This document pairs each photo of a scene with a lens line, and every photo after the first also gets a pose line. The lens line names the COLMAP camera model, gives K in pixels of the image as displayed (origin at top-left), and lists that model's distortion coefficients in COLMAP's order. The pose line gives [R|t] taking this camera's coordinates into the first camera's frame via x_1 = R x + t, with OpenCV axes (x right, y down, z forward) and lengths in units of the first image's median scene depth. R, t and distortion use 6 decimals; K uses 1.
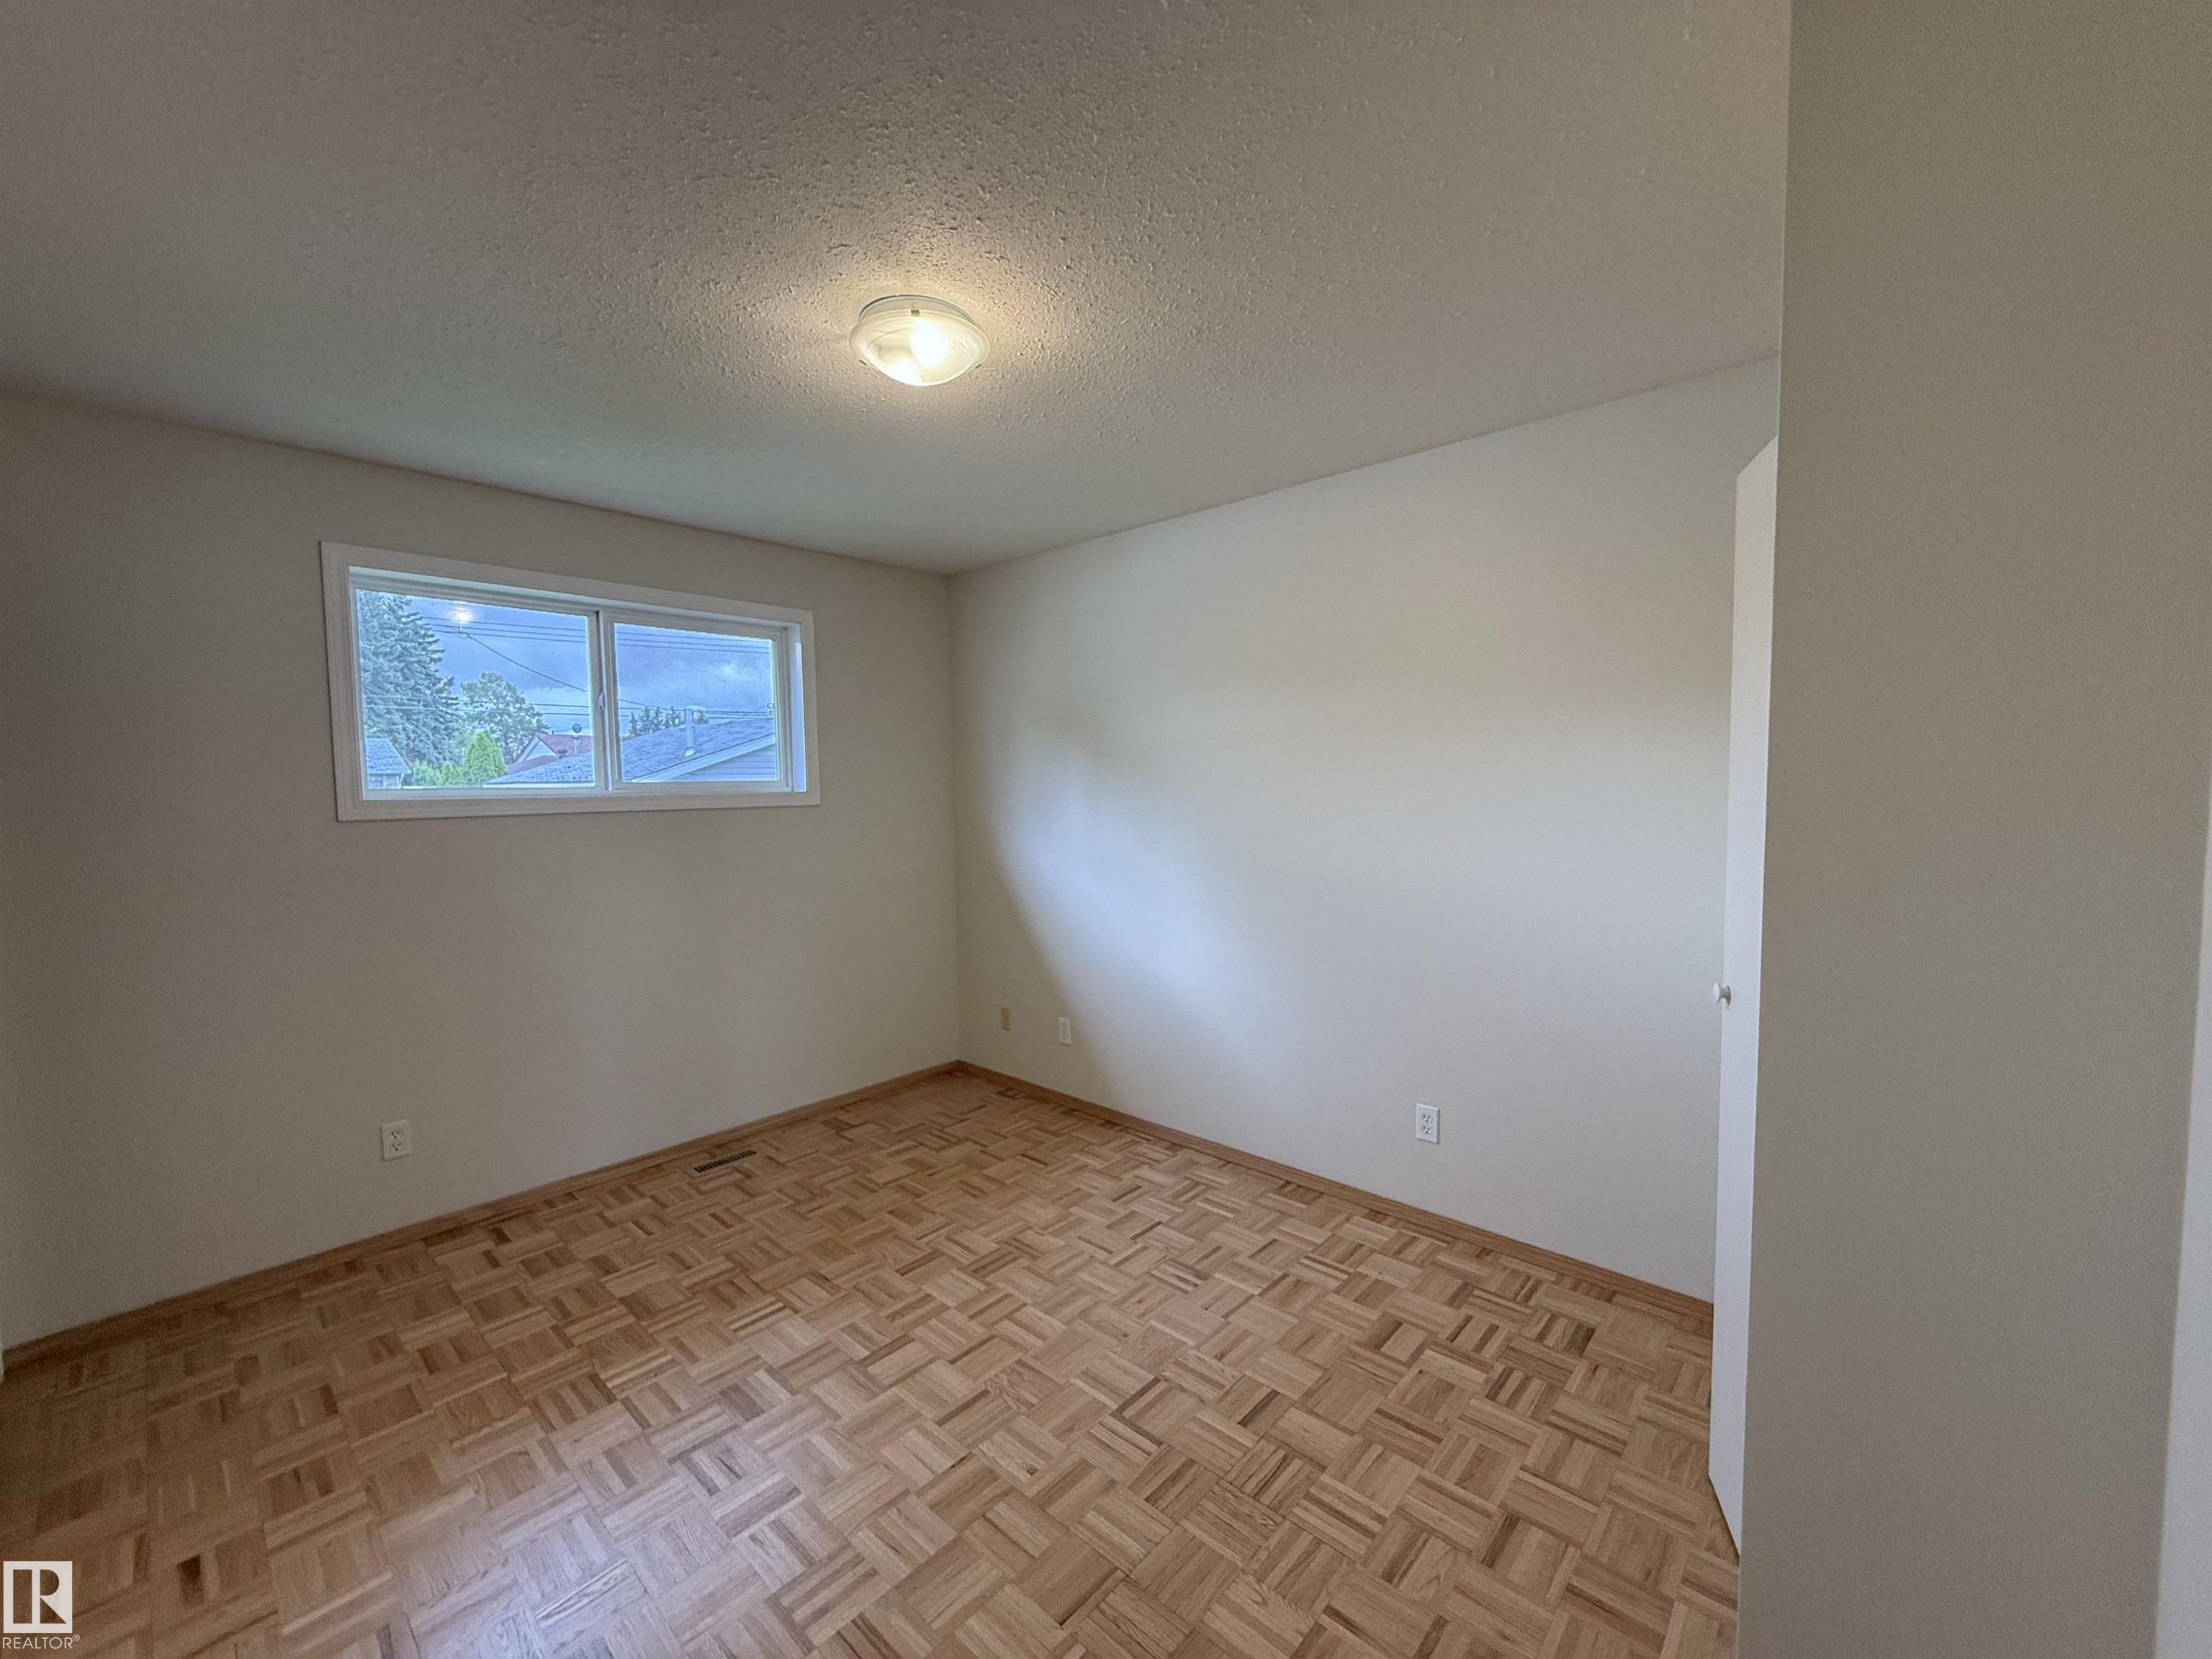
lens RADIAL K [[884.1, 0, 1106.0], [0, 884.1, 829.5], [0, 0, 1]] dist [0.000007, 0.000212]
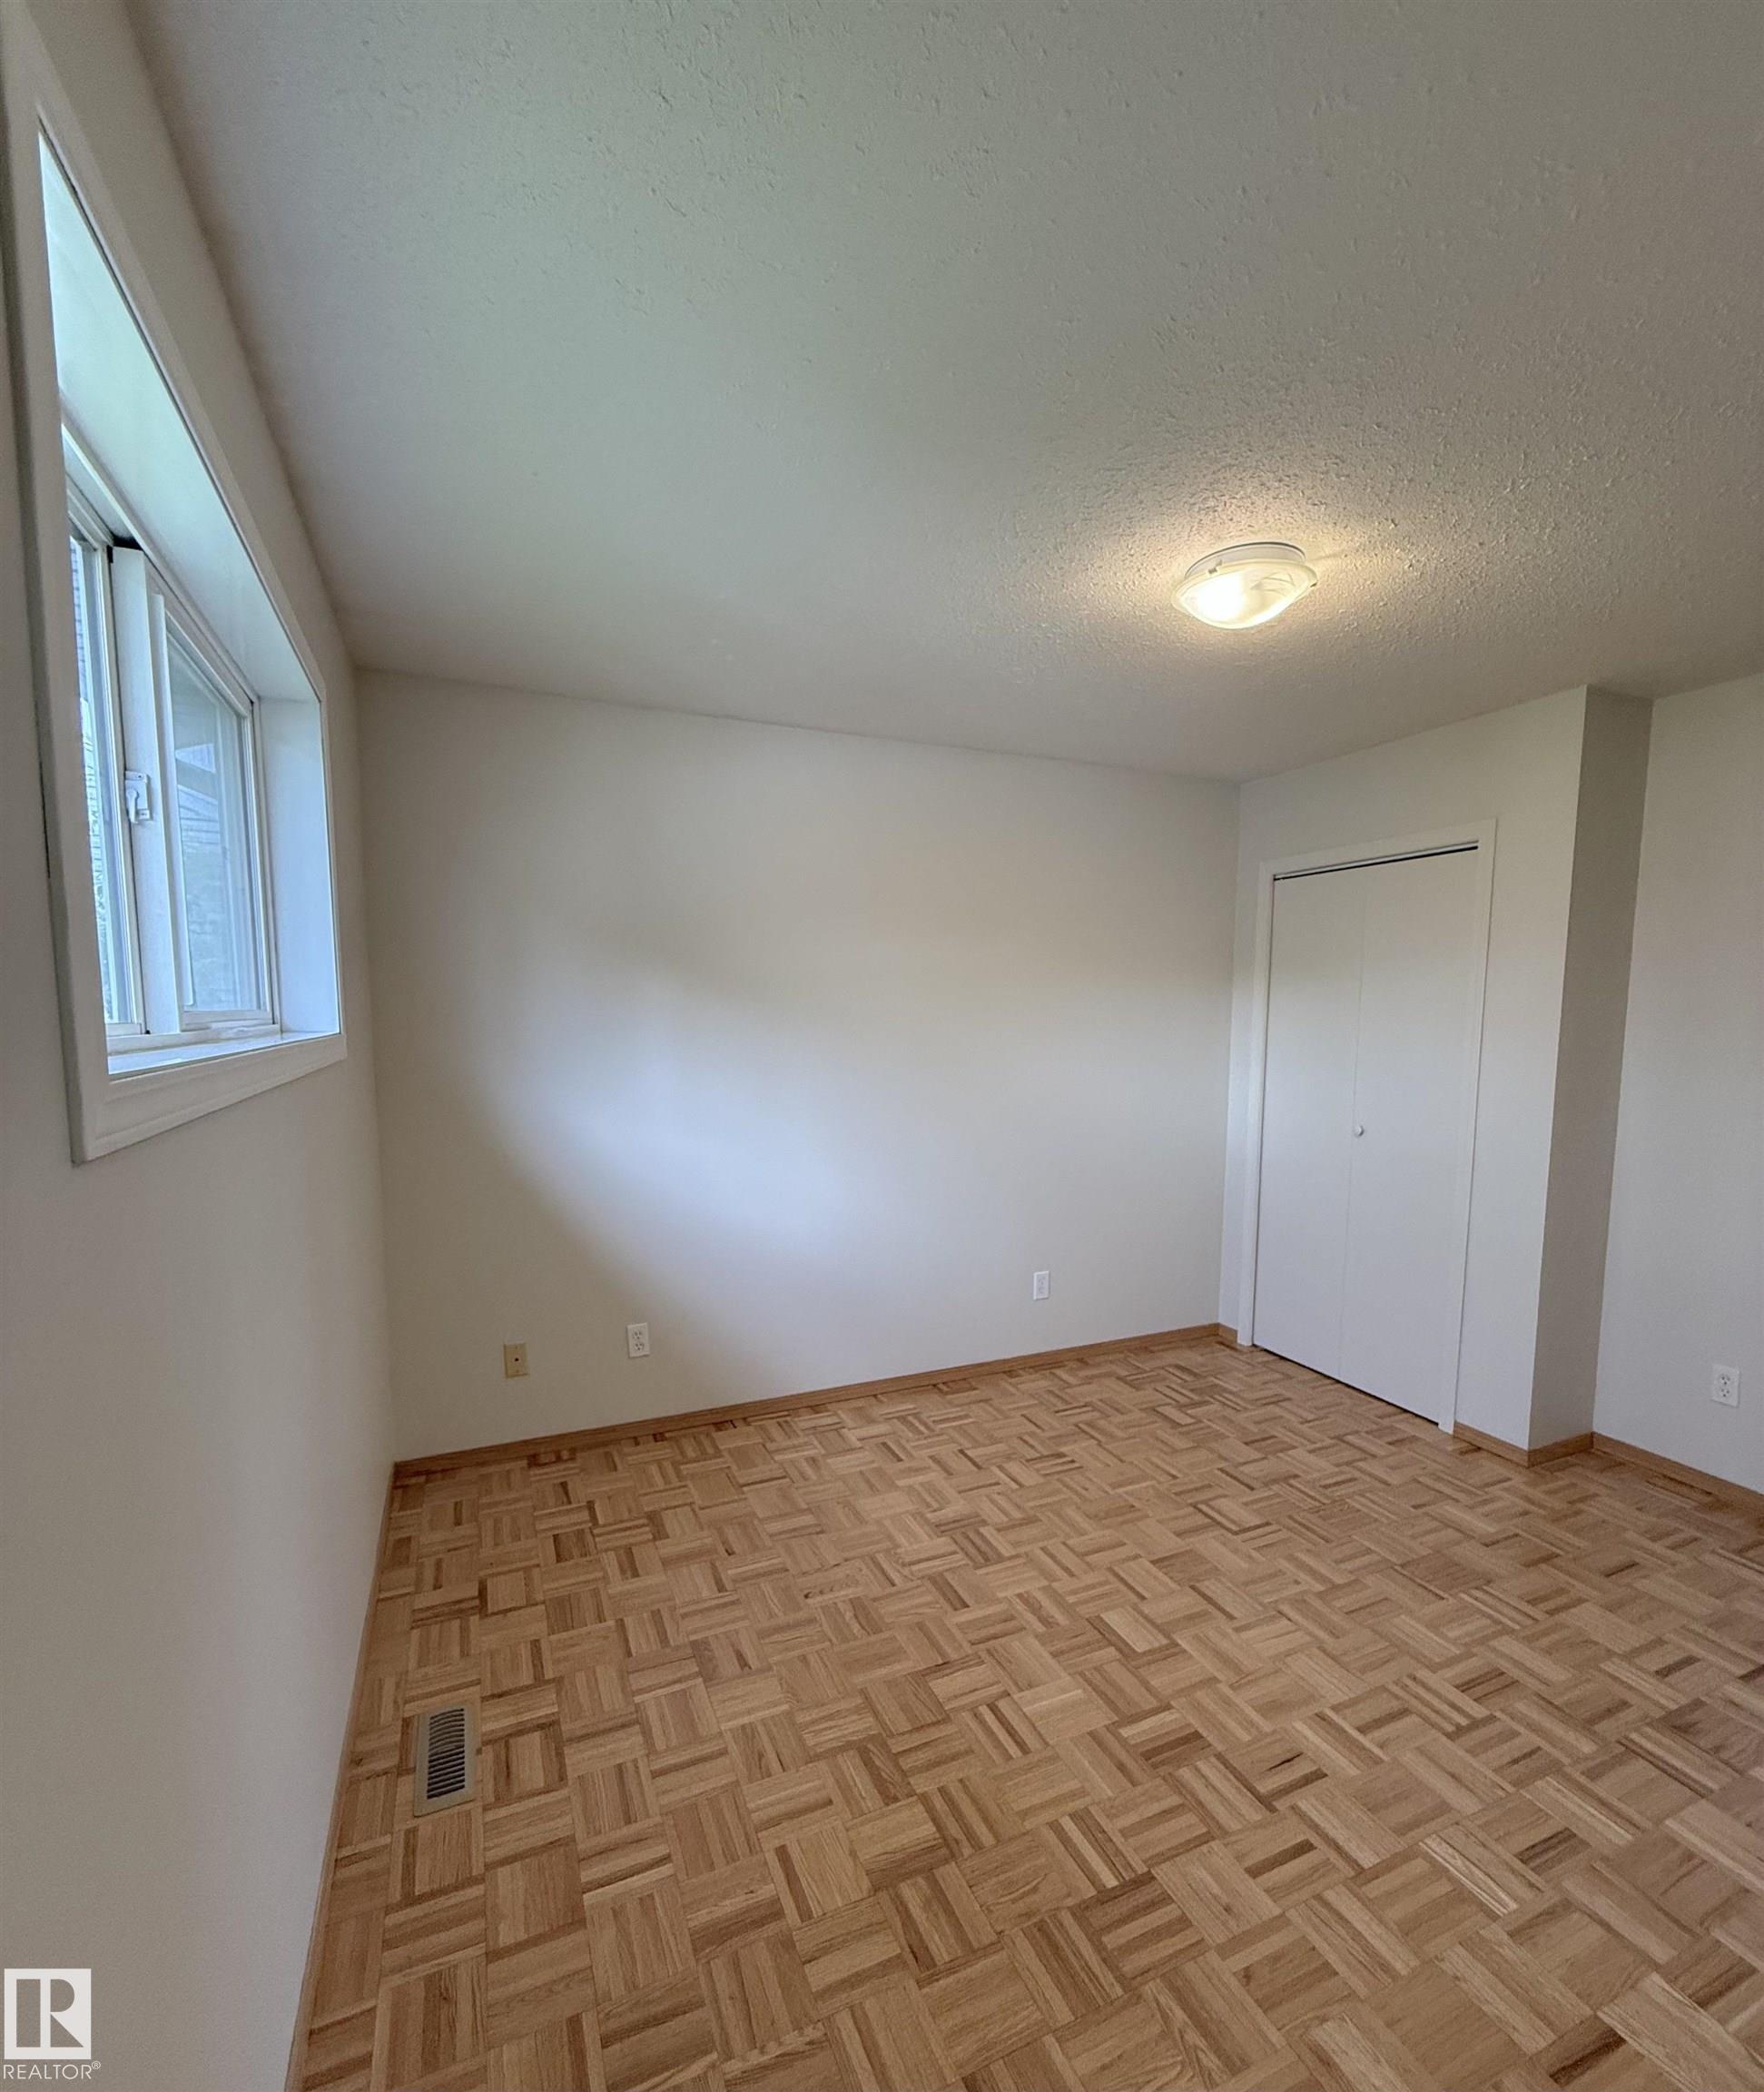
lens RADIAL K [[935.8, 0, 885.0], [0, 935.8, 1103.1], [0, 0, 1]] dist [-0.000039, -0.000227]
pose [[0.398017, -0.074597, 0.914340, -0.901372], [0.037797, 0.997176, 0.064902, -0.030899], [-0.916599, 0.008727, 0.399713, 0.616070]]
